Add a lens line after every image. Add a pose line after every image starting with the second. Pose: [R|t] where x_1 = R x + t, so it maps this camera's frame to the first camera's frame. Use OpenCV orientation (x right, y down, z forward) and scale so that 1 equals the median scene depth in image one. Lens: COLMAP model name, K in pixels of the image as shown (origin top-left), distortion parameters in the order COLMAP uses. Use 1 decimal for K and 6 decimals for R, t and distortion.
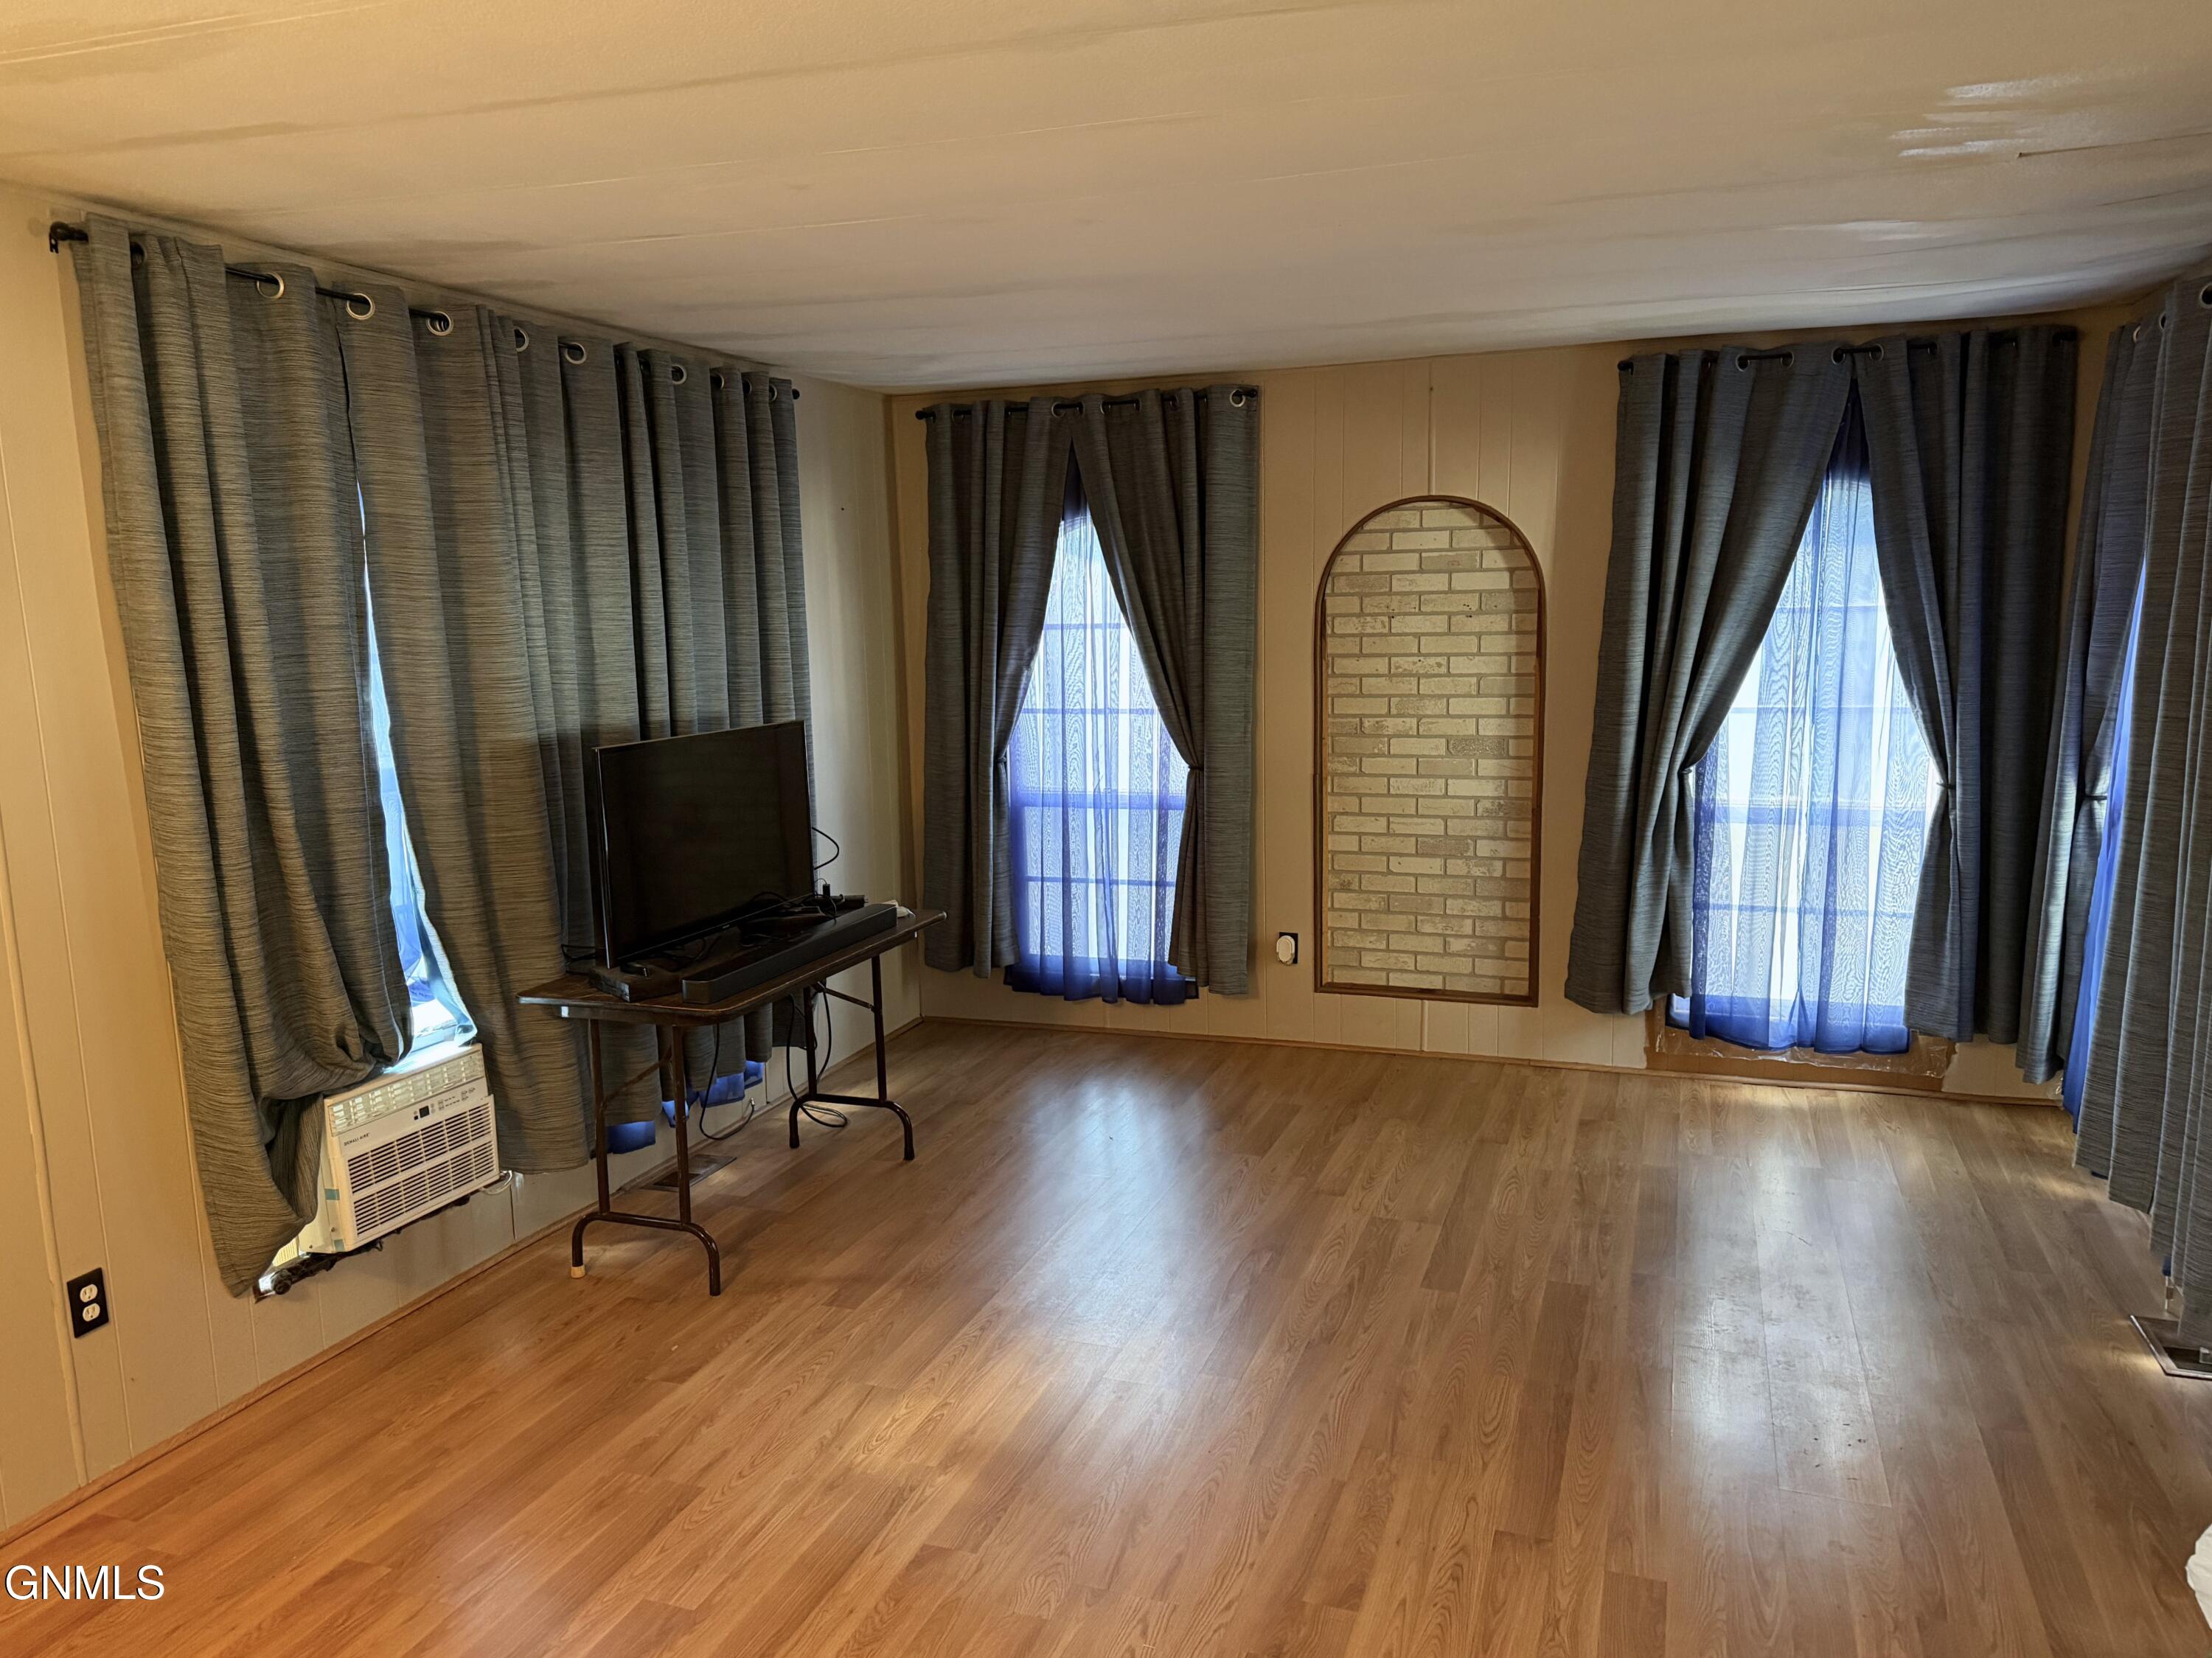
lens RADIAL K [[1640.9, 0, 1110.0], [0, 1640.9, 846.6], [0, 0, 1]] dist [0.085429, -0.134376]
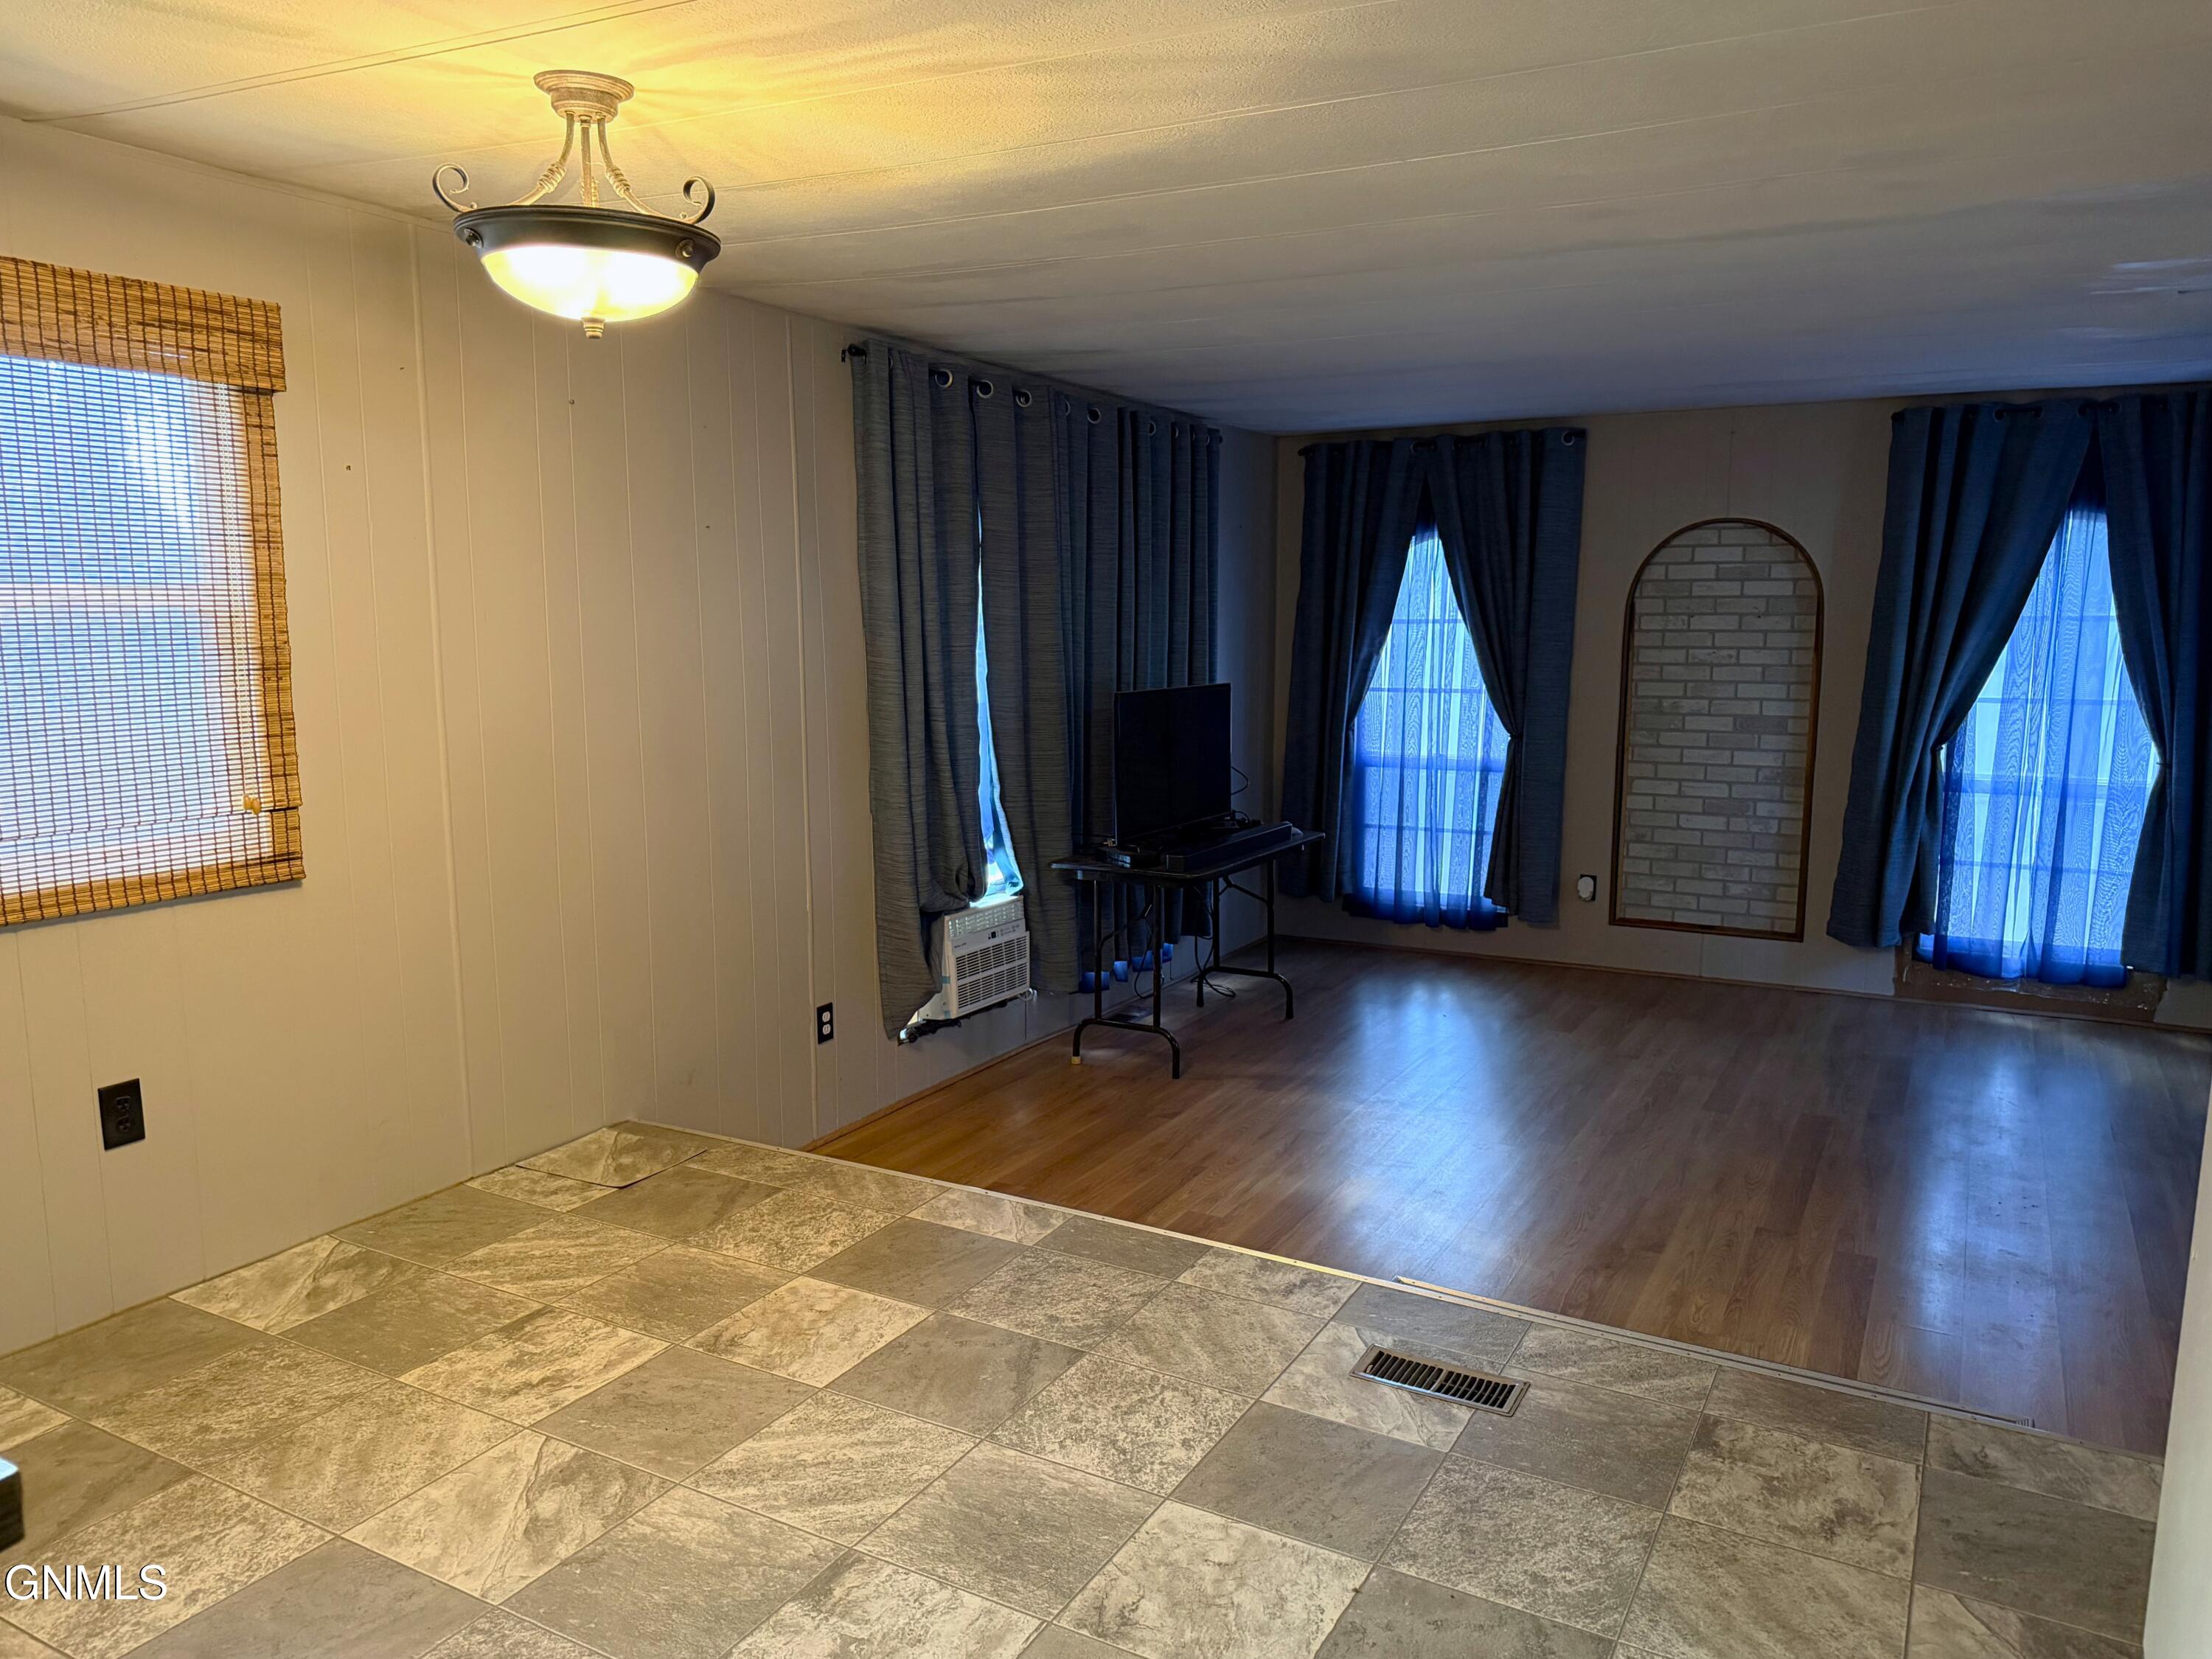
lens RADIAL K [[1608.4, 0, 1095.6], [0, 1608.4, 840.4], [0, 0, 1]] dist [0.091759, -0.154203]
pose [[0.986055, 0.042265, -0.160963, -0.068655], [-0.043528, 0.999043, -0.004330, 0.055256], [0.160626, 0.011277, 0.986951, -0.281355]]
